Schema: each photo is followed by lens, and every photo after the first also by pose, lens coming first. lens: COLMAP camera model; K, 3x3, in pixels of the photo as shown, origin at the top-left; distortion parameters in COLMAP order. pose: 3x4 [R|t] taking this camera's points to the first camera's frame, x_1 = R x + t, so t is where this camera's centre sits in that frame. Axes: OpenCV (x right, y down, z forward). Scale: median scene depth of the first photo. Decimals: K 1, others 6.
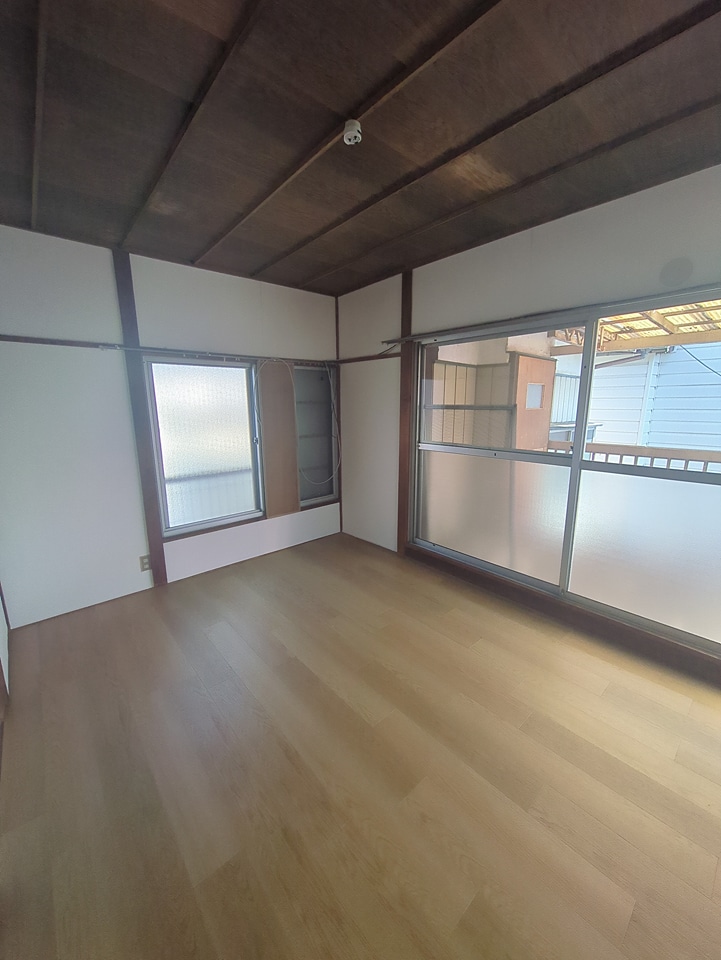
lens RADIAL K [[379.5, 0, 361.6], [0, 379.5, 477.7], [0, 0, 1]] dist [-0.004065, 0.000330]
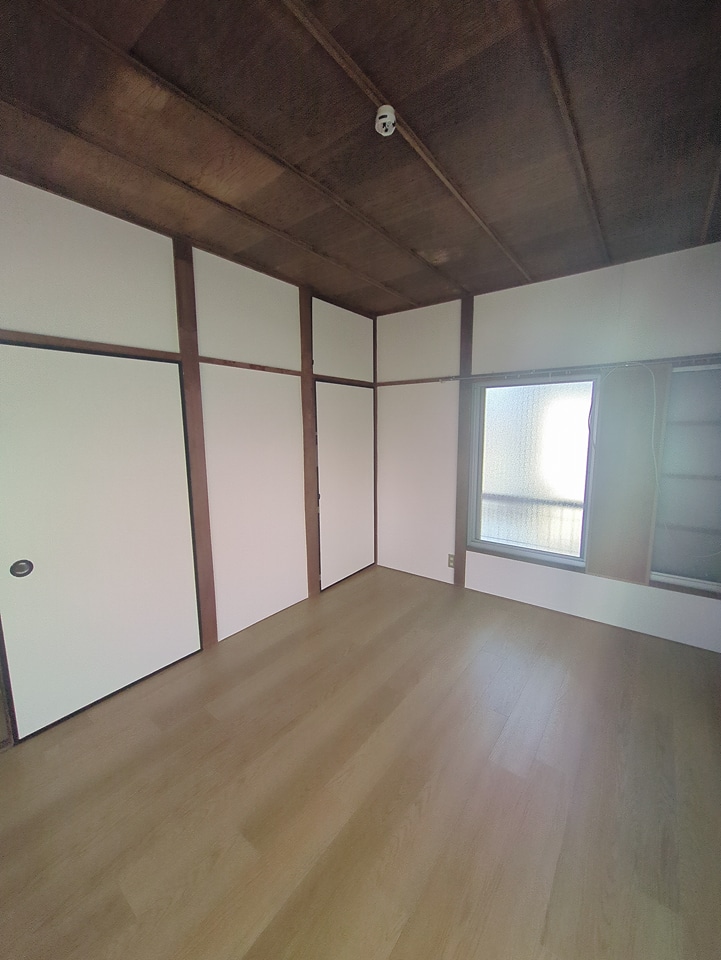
lens RADIAL K [[379.5, 0, 361.6], [0, 379.5, 477.7], [0, 0, 1]] dist [-0.004065, 0.000330]
pose [[0.183259, 0.139492, -0.973118, 0.456760], [-0.185657, 0.976980, 0.105083, -0.091241], [0.965374, 0.161409, 0.204938, 0.442523]]
